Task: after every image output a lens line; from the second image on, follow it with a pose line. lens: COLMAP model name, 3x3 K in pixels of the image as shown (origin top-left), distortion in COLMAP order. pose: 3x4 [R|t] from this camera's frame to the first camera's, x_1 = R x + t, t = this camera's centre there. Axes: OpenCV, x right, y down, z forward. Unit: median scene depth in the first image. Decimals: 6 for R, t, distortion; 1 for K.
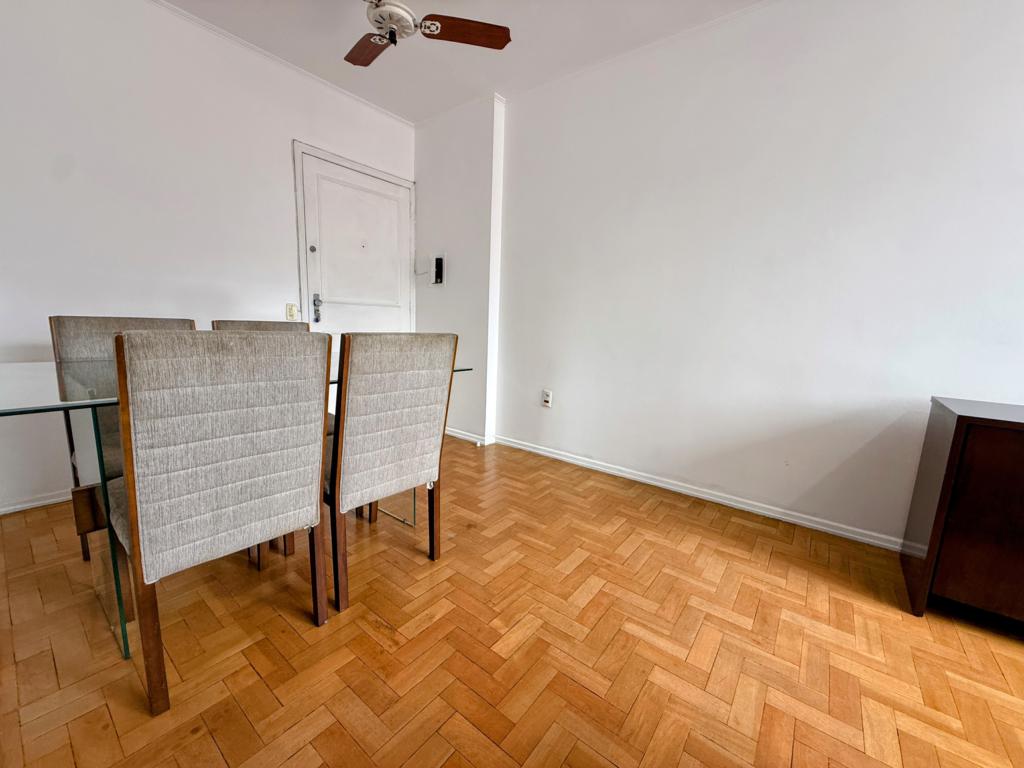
lens RADIAL K [[409.0, 0, 510.5], [0, 409.0, 387.8], [0, 0, 1]] dist [0.006034, -0.001095]
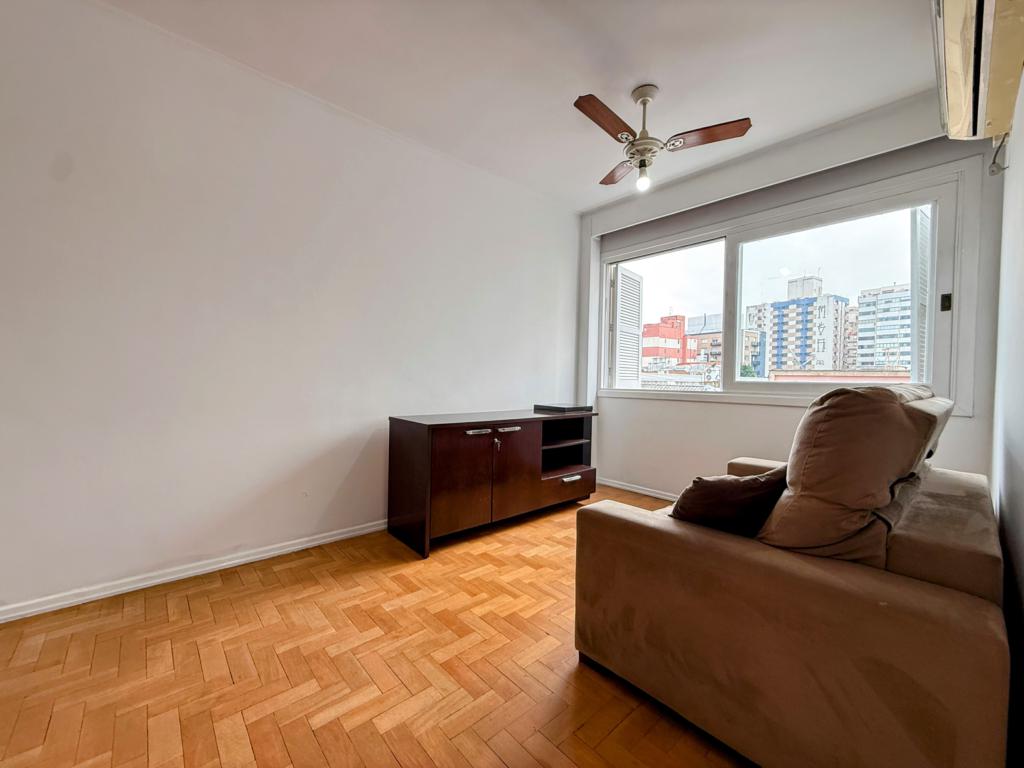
lens RADIAL K [[409.0, 0, 510.7], [0, 409.0, 382.6], [0, 0, 1]] dist [0.006034, -0.001095]
pose [[0.180157, -0.042942, 0.982700, -0.367345], [0.146515, 0.989073, 0.016360, -0.063109], [-0.972665, 0.141033, 0.184480, 0.271221]]
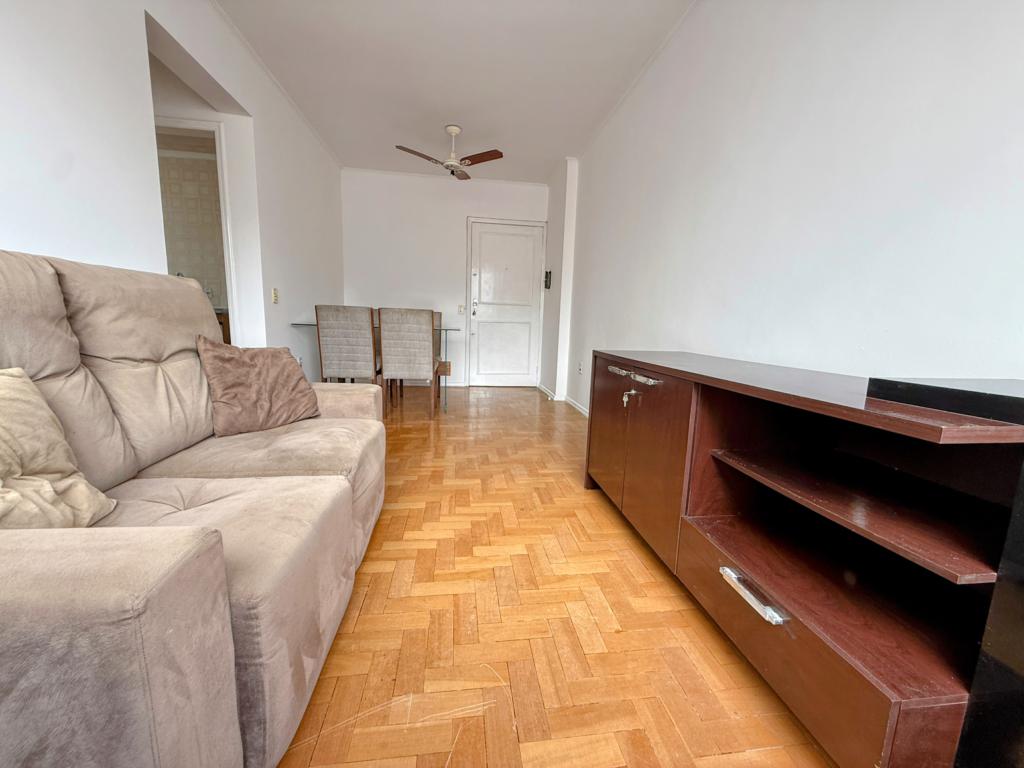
lens RADIAL K [[409.0, 0, 515.1], [0, 409.0, 384.5], [0, 0, 1]] dist [0.006034, -0.001095]
pose [[0.728282, 0.096573, -0.678439, 1.514703], [-0.121061, 0.992580, 0.011335, 0.164901], [0.674499, 0.073877, 0.734570, -0.252451]]
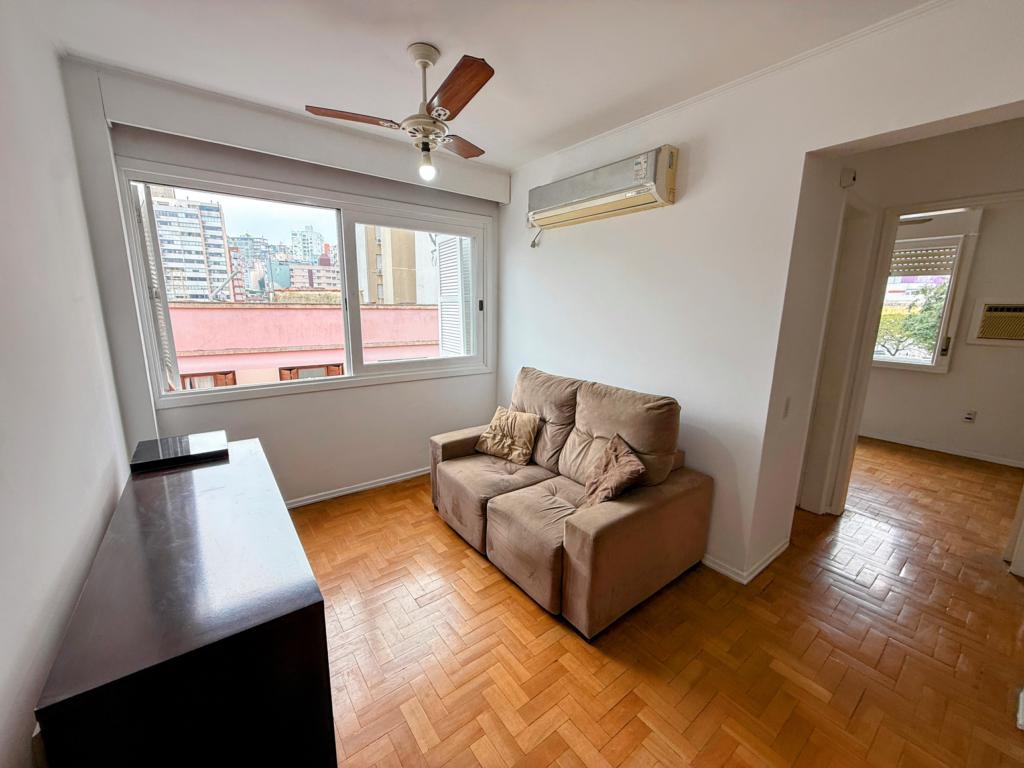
lens RADIAL K [[409.0, 0, 508.7], [0, 409.0, 382.1], [0, 0, 1]] dist [0.006034, -0.001095]
pose [[-0.964265, -0.096414, 0.246774, 0.471642], [-0.003595, 0.936110, 0.351690, -0.467176], [-0.264916, 0.338235, -0.903004, 1.152548]]
